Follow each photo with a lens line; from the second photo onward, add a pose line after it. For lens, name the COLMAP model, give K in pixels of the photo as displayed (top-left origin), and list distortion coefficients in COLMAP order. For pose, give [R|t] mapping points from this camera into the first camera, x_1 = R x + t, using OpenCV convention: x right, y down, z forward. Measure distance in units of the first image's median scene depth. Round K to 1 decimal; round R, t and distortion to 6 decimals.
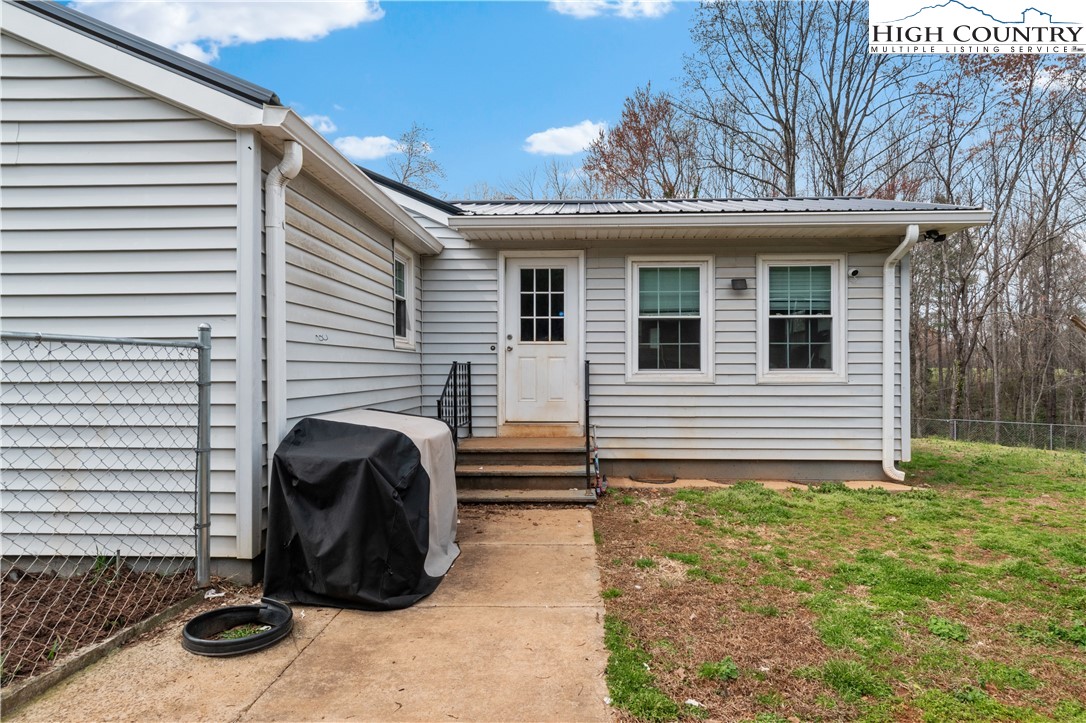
lens RADIAL K [[587.6, 0, 559.0], [0, 587.6, 358.9], [0, 0, 1]] dist [-0.000268, 0.000156]
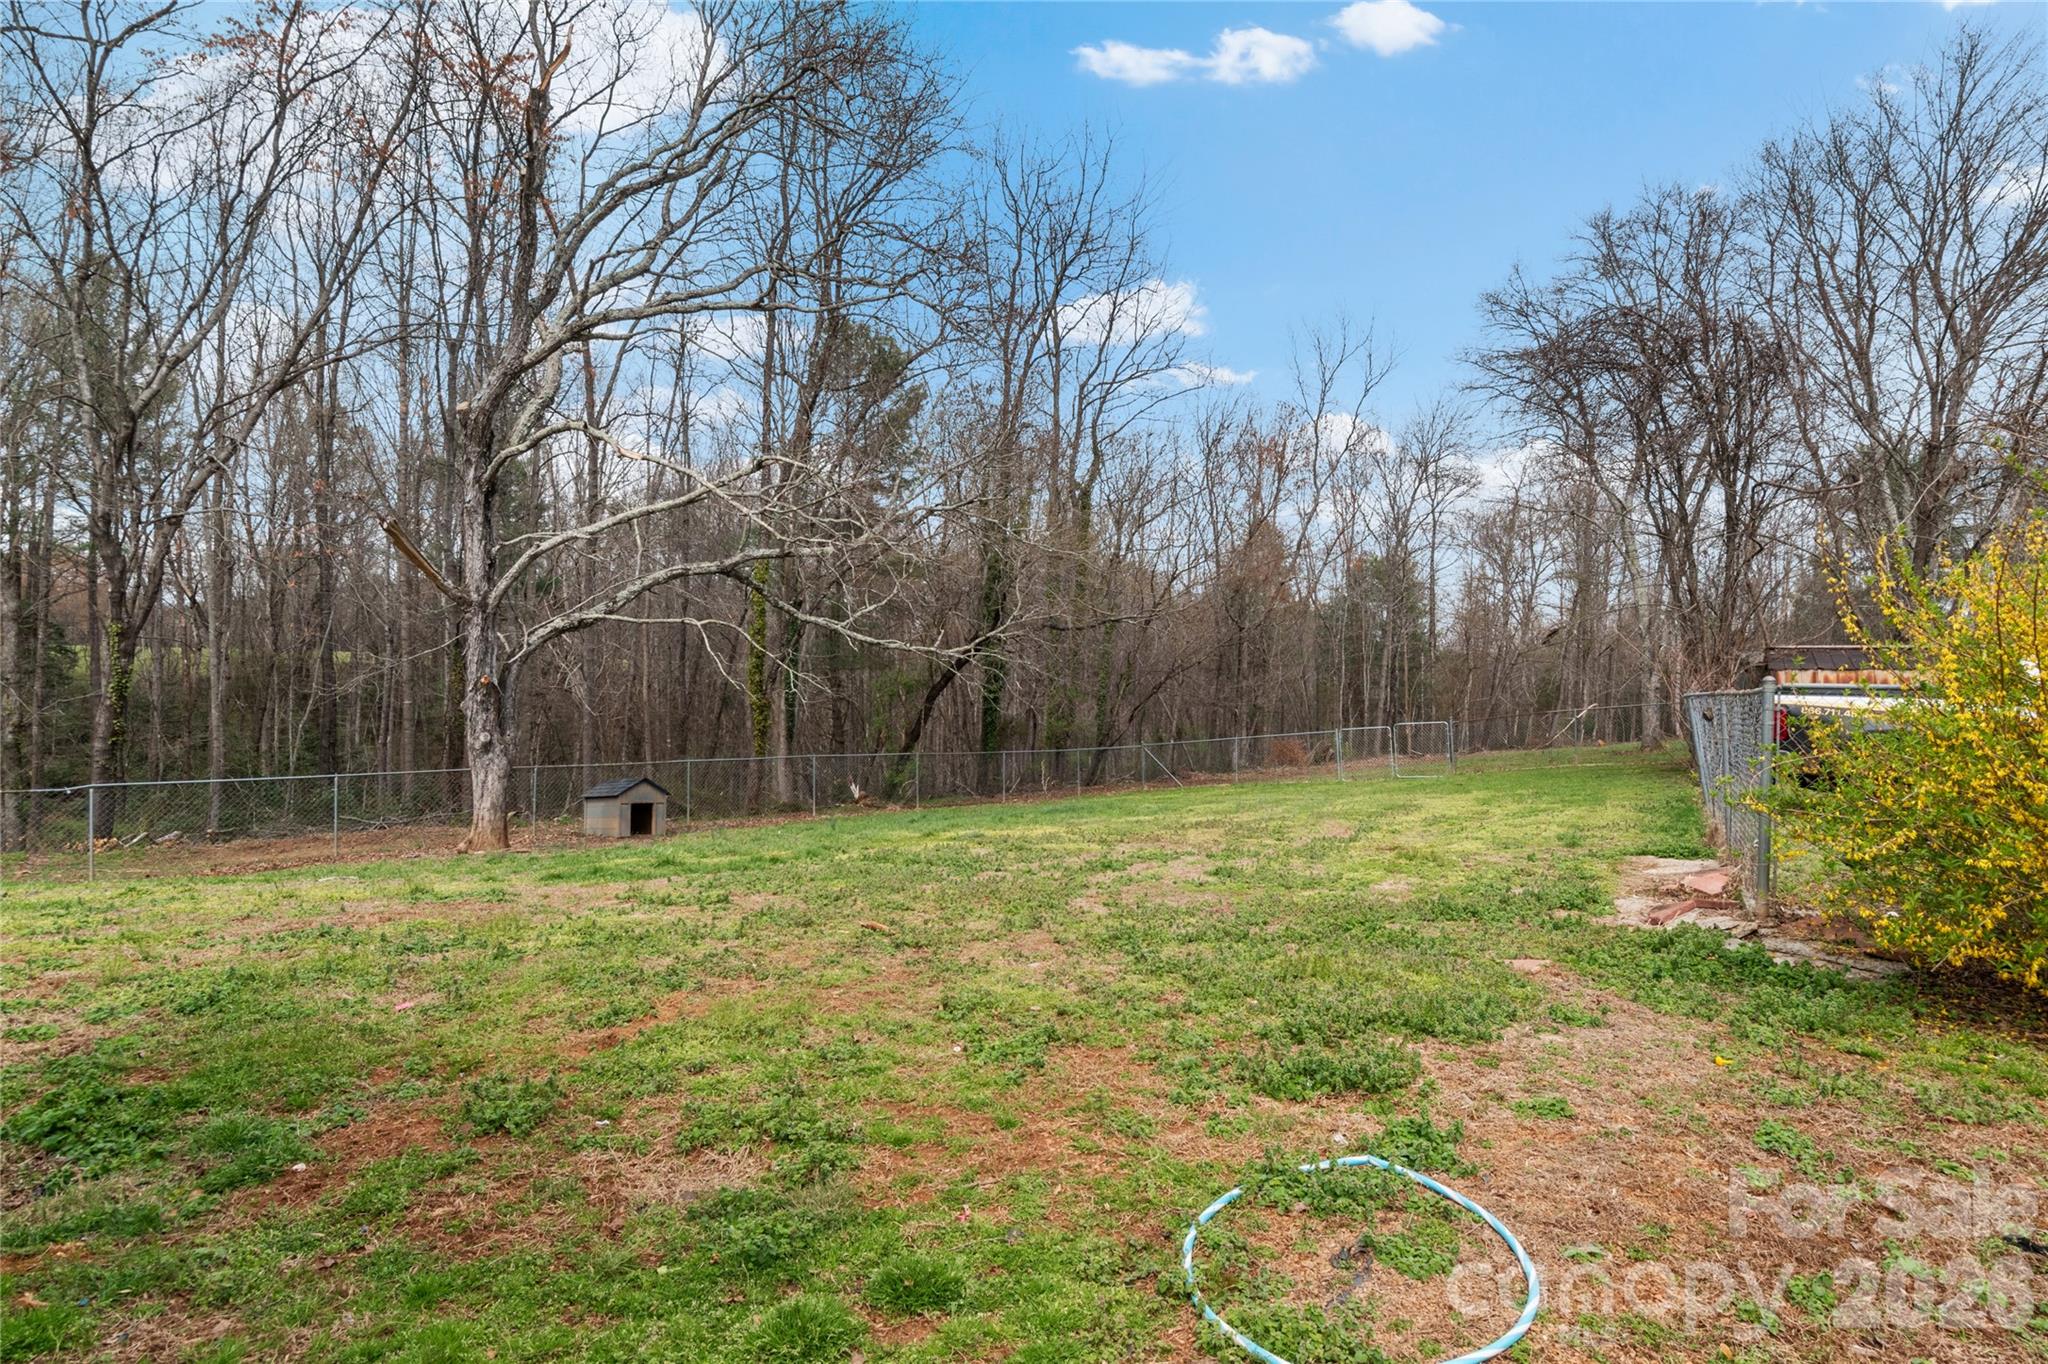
lens RADIAL K [[1108.2, 0, 1054.2], [0, 1108.2, 677.1], [0, 0, 1]] dist [-0.000268, 0.000156]
pose [[0.285474, -0.011935, 0.958312, 0.118741], [-0.027561, 0.999407, 0.020657, 0.003944], [-0.957990, -0.032310, 0.284976, 0.149758]]
